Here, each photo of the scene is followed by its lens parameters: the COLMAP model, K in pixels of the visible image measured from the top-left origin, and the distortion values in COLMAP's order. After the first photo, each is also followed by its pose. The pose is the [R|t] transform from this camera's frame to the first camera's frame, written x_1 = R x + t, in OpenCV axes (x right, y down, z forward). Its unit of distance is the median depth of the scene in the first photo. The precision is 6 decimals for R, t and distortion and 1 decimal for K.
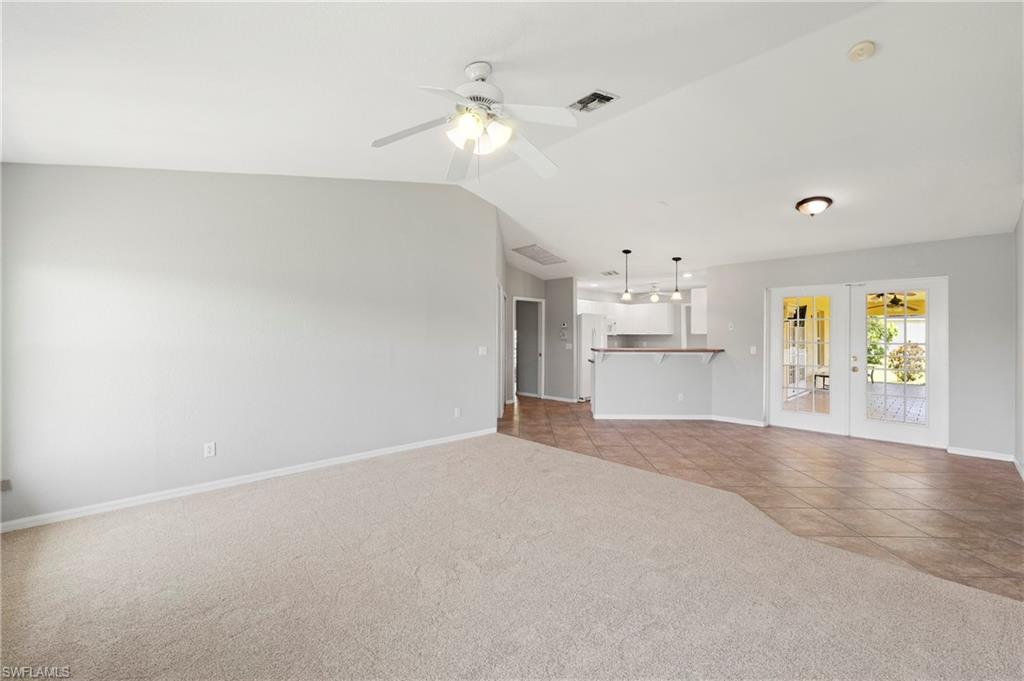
lens RADIAL K [[420.4, 0, 510.0], [0, 420.4, 333.9], [0, 0, 1]] dist [-0.001155, -0.000137]
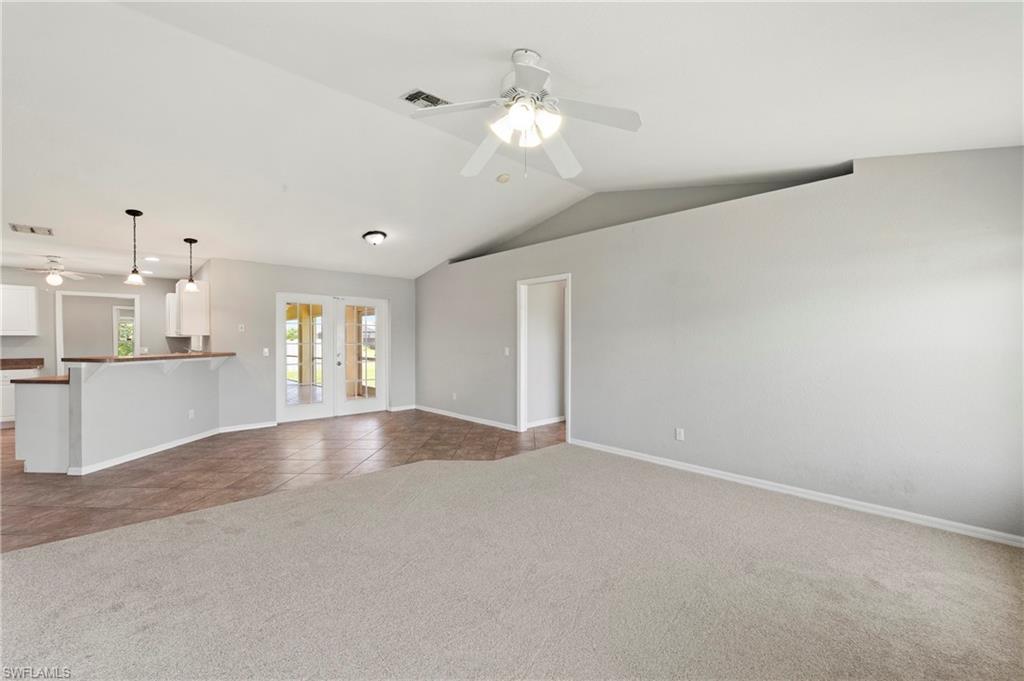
lens RADIAL K [[420.9, 0, 505.9], [0, 420.9, 347.8], [0, 0, 1]] dist [-0.004503, -0.000260]
pose [[0.019429, -0.021276, 0.999585, -0.374685], [-0.005871, 0.999754, 0.021393, 0.003489], [-0.999794, -0.006284, 0.019299, 0.370950]]
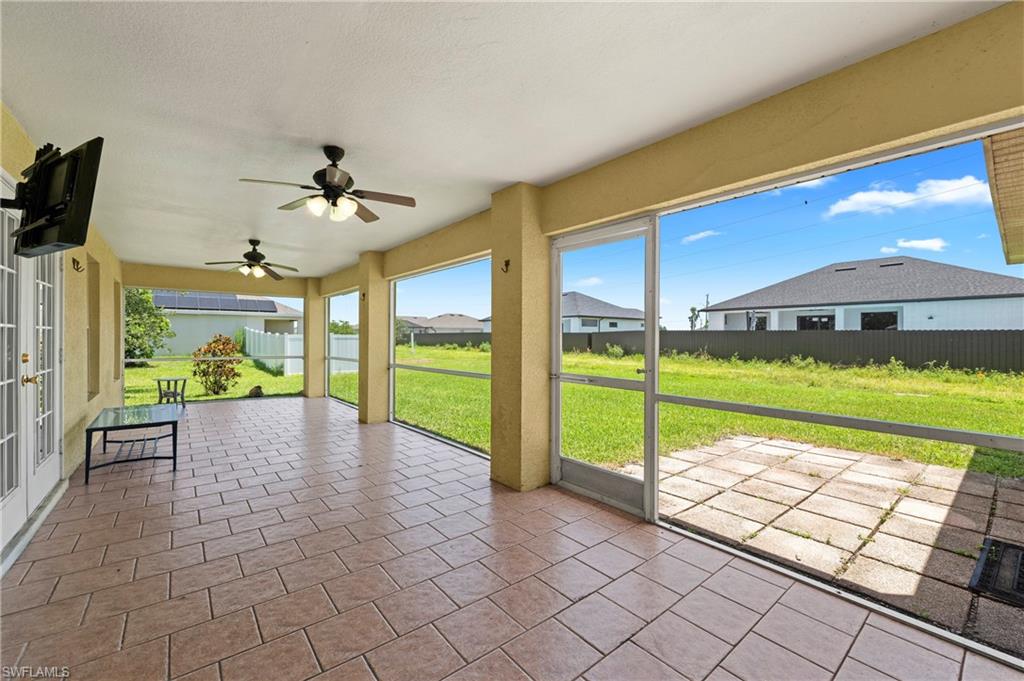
lens RADIAL K [[416.2, 0, 509.2], [0, 416.2, 337.0], [0, 0, 1]] dist [-0.003990, -0.000252]
pose [[0.090789, -0.003649, 0.995863, 0.636079], [-0.009807, 0.999942, 0.004558, 0.027085], [-0.995822, -0.010180, 0.090748, 0.949270]]
